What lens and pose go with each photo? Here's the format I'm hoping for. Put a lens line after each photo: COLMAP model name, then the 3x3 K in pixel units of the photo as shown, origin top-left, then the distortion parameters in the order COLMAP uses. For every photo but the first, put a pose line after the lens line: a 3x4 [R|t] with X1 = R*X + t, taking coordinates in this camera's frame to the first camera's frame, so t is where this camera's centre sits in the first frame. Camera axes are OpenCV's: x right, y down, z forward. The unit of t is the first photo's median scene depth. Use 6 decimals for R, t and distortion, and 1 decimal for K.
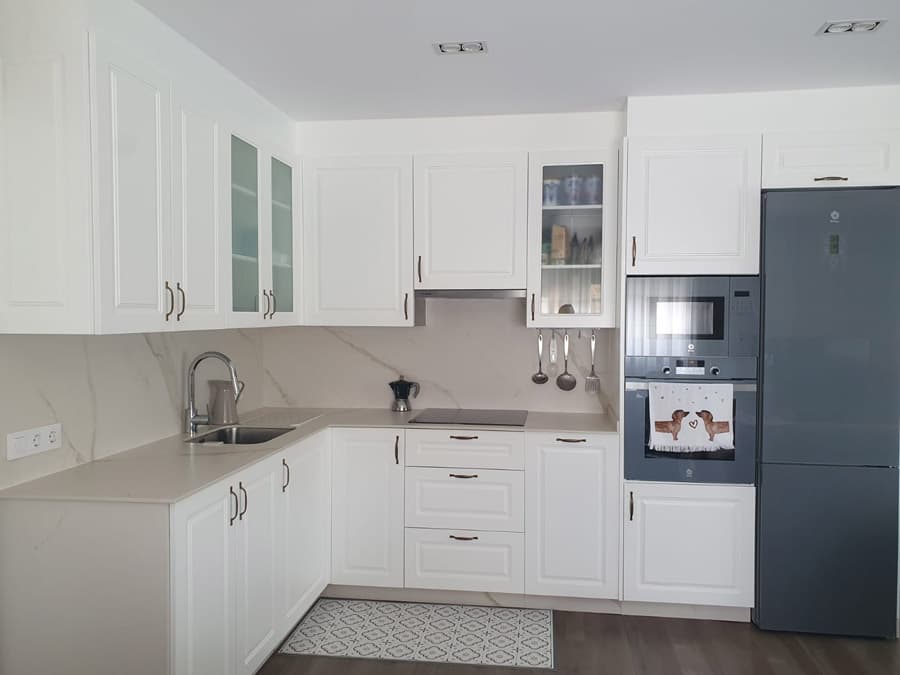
lens RADIAL K [[699.9, 0, 450.3], [0, 699.9, 333.0], [0, 0, 1]] dist [0.013648, -0.000341]
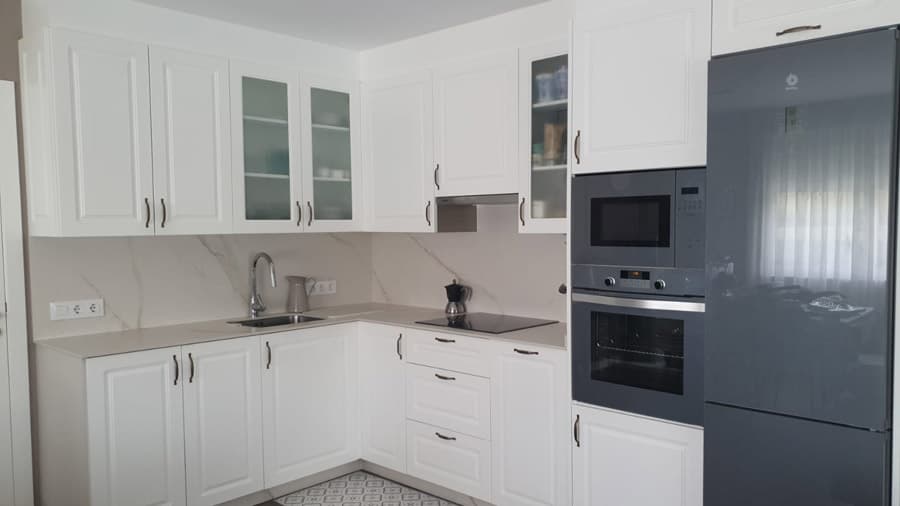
lens RADIAL K [[686.3, 0, 450.1], [0, 686.3, 260.4], [0, 0, 1]] dist [0.016533, 0.000620]
pose [[0.825133, 0.021757, -0.564520, 0.593871], [-0.006682, 0.999564, 0.028756, 0.003289], [0.564899, -0.019955, 0.824918, 0.174880]]
